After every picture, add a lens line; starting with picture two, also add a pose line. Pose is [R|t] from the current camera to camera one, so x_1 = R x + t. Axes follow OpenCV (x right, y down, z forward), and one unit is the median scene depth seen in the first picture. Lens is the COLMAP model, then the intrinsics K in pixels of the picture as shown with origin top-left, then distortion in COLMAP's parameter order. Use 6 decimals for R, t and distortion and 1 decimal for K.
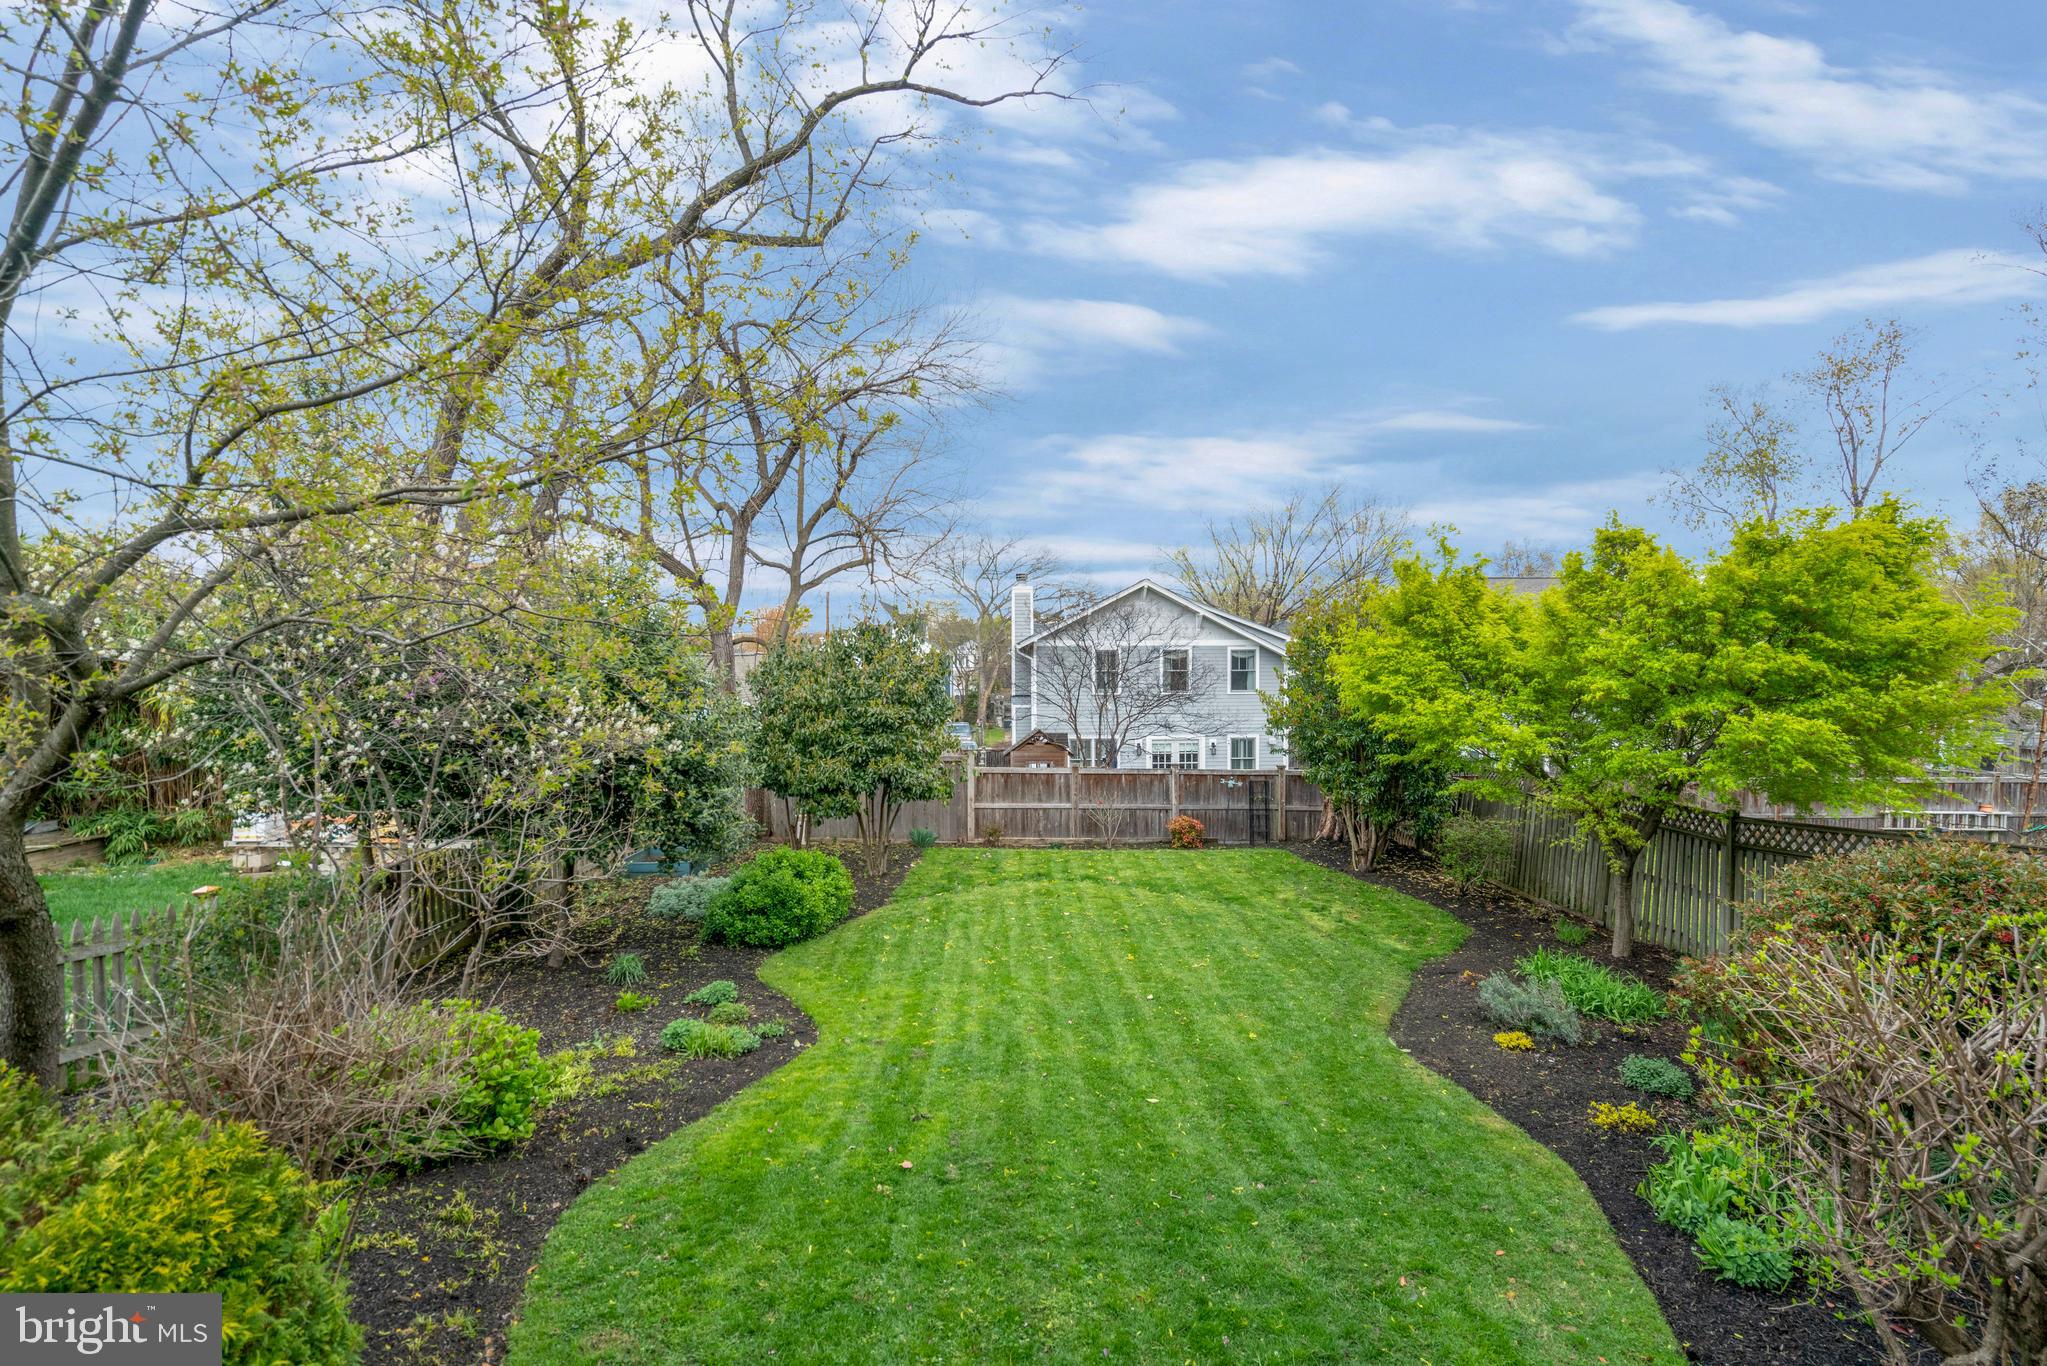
lens RADIAL K [[948.9, 0, 1025.2], [0, 948.9, 689.9], [0, 0, 1]] dist [-0.002248, 0.001694]
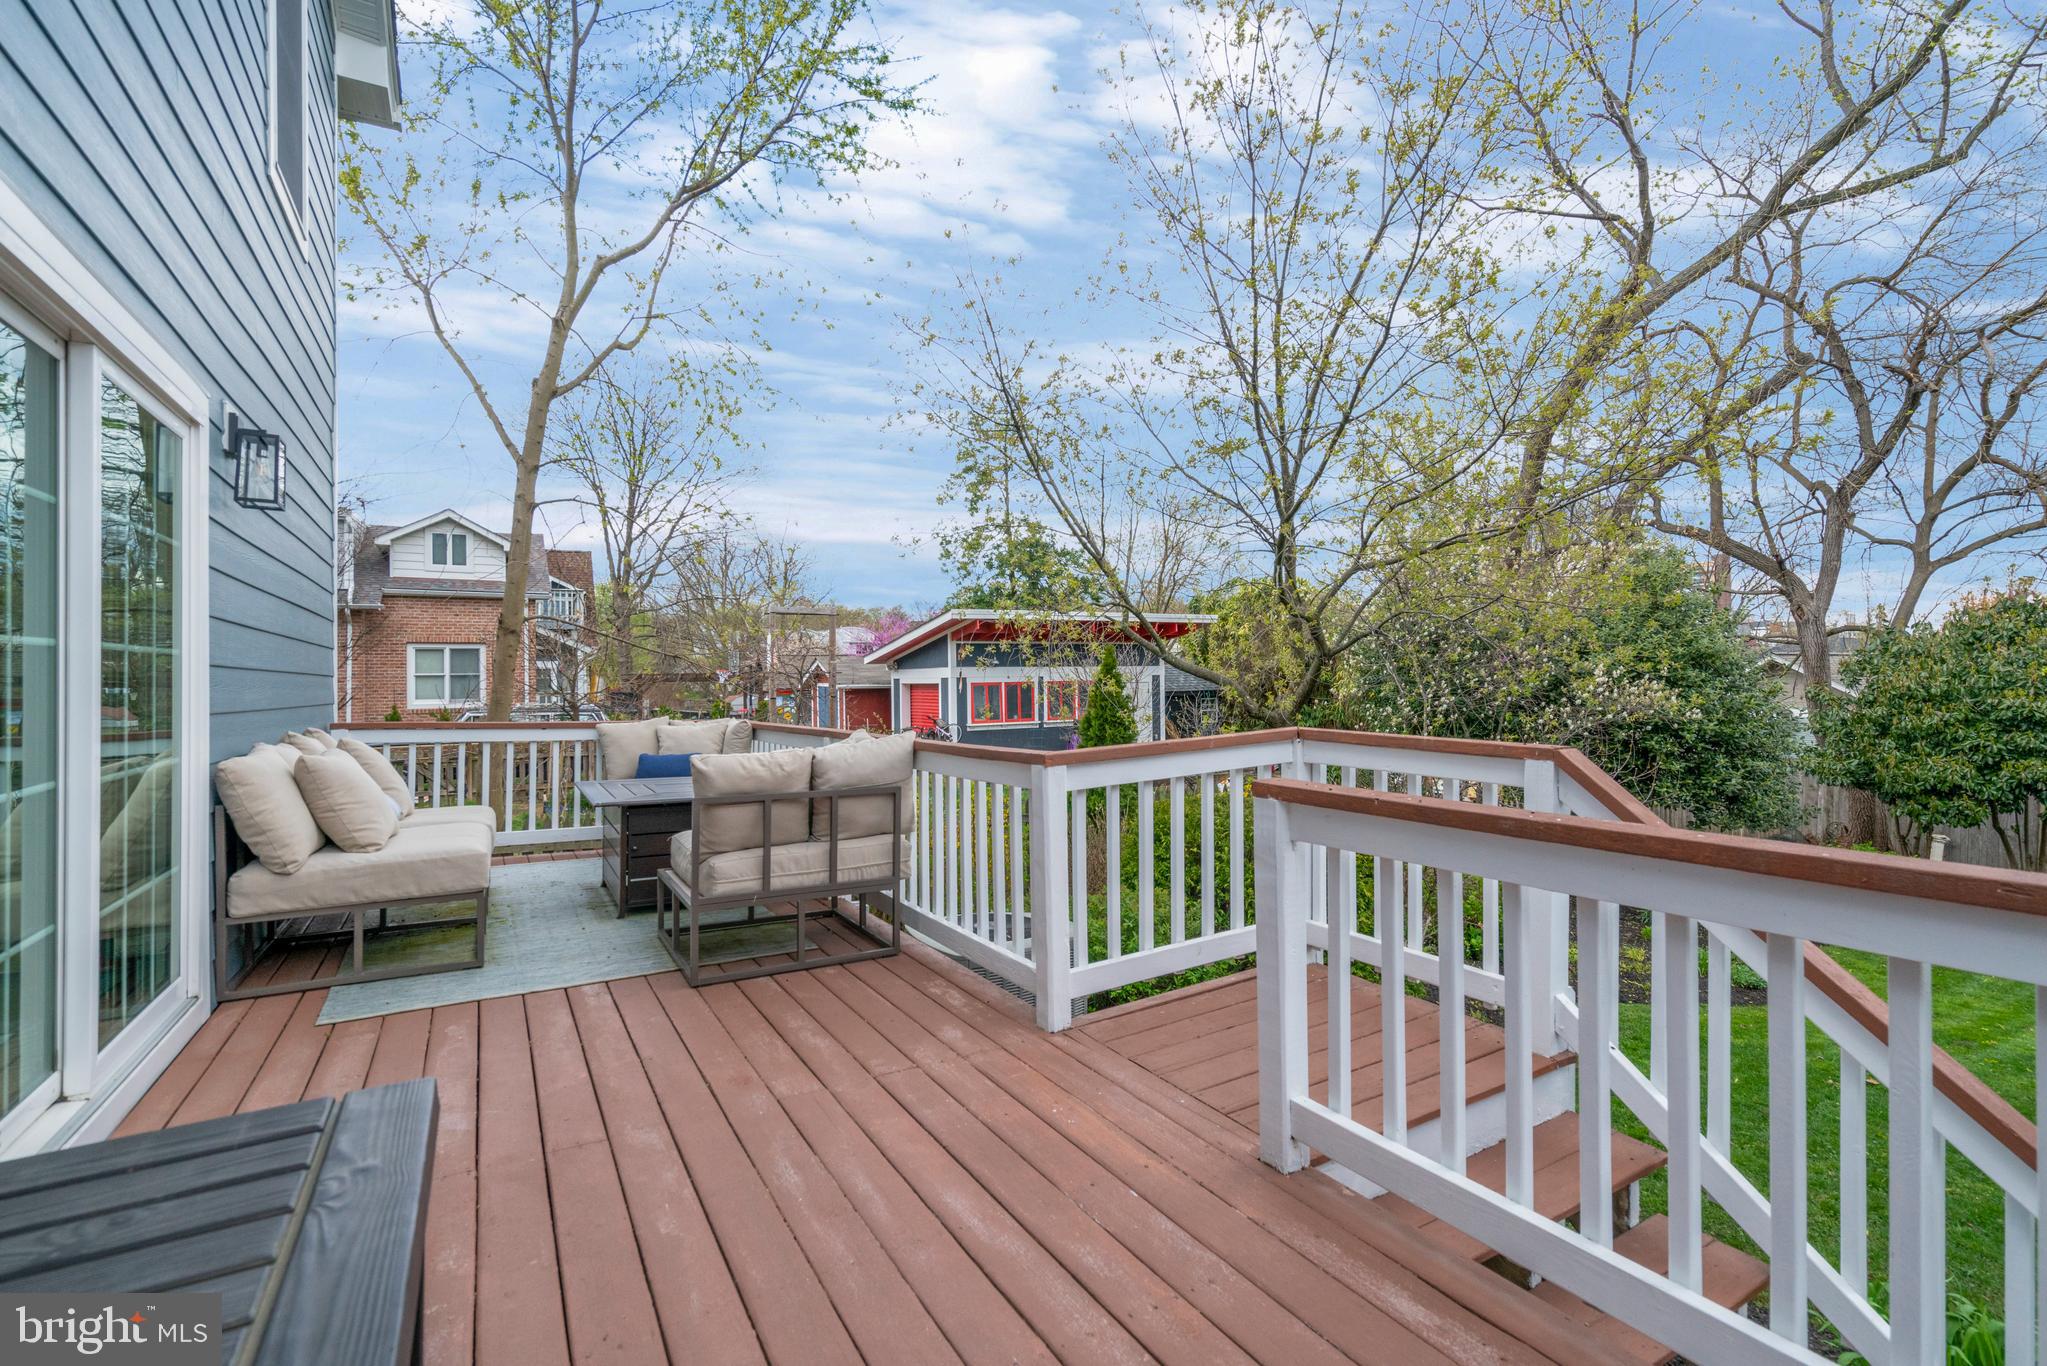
lens RADIAL K [[948.9, 0, 1026.9], [0, 948.9, 681.3], [0, 0, 1]] dist [-0.002248, 0.001694]
pose [[0.487477, 0.006616, -0.873111, 0.141353], [-0.021740, 0.999753, -0.004563, 0.024552], [0.872865, 0.021206, 0.487501, -0.158131]]
